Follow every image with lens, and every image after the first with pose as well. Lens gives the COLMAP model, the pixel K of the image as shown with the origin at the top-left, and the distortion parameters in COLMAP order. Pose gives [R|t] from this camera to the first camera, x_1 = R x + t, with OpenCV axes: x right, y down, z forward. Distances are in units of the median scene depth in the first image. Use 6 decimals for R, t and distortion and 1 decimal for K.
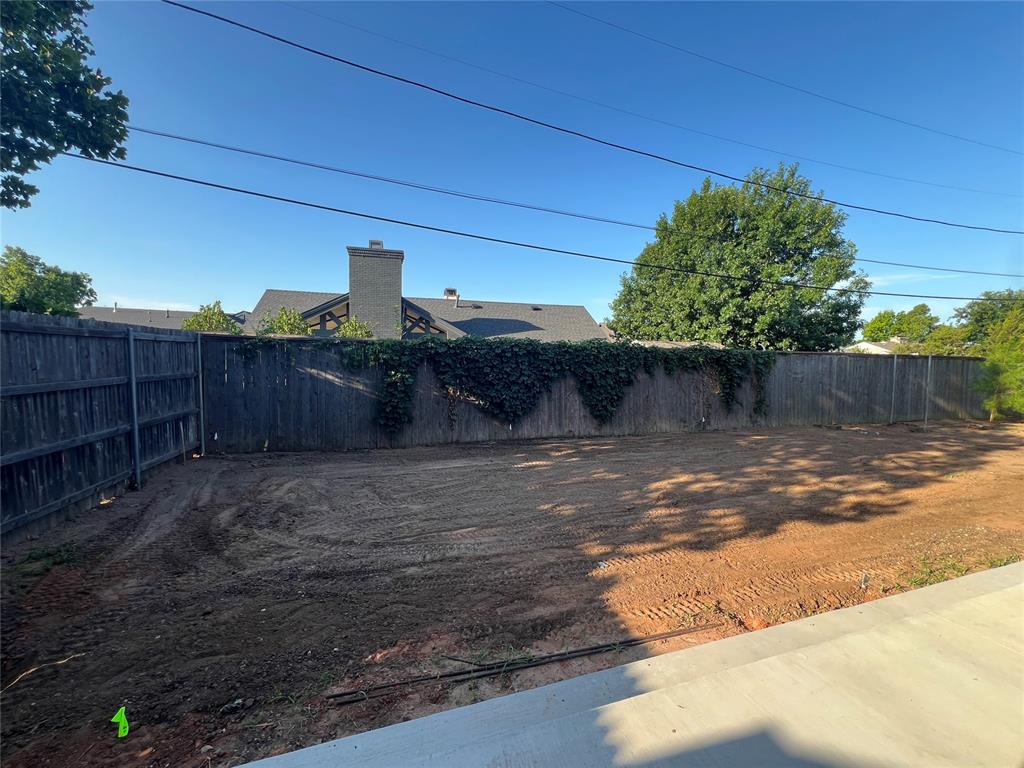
lens RADIAL K [[408.6, 0, 510.7], [0, 408.6, 383.4], [0, 0, 1]] dist [-0.004517, 0.000508]
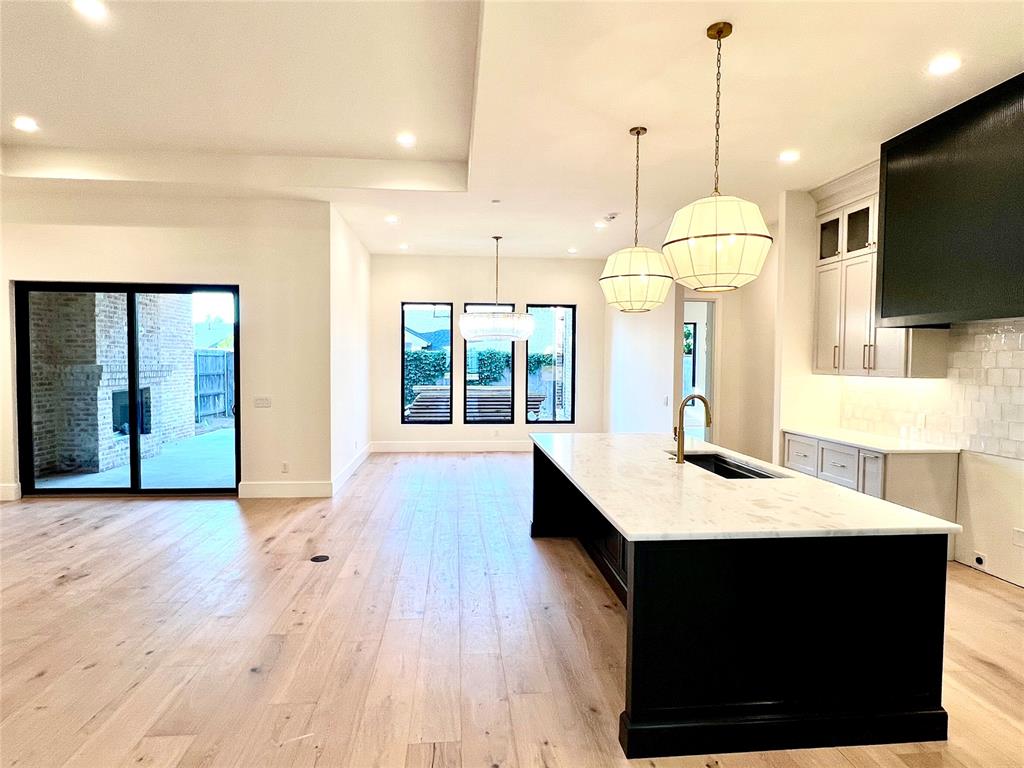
lens RADIAL K [[604.3, 0, 505.4], [0, 604.3, 381.6], [0, 0, 1]] dist [-0.021178, 0.007611]
pose [[0.971755, -0.003537, -0.235964, 0.954067], [-0.004124, 0.999481, -0.031963, 0.085275], [0.235954, 0.032033, 0.971236, -1.155984]]
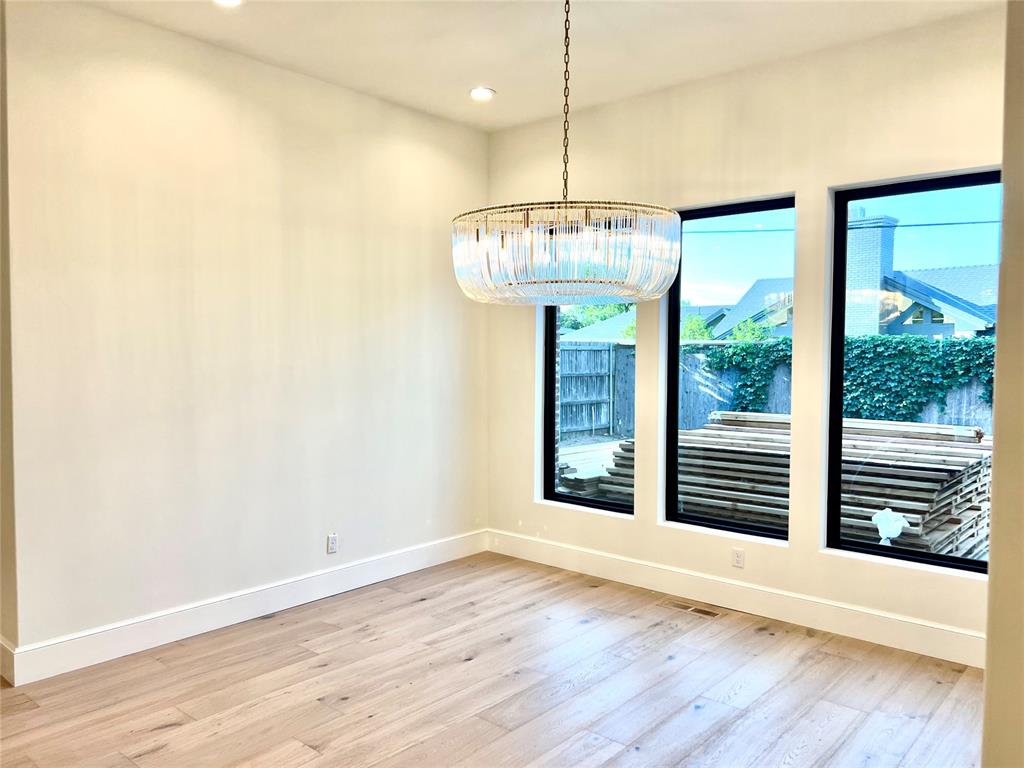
lens RADIAL K [[780.9, 0, 507.2], [0, 780.9, 383.5], [0, 0, 1]] dist [0.065268, 0.001002]
pose [[0.502469, 0.021498, -0.864328, 1.084769], [-0.047967, 0.998844, -0.003041, 0.029514], [0.863264, 0.042987, 0.502919, -0.495192]]
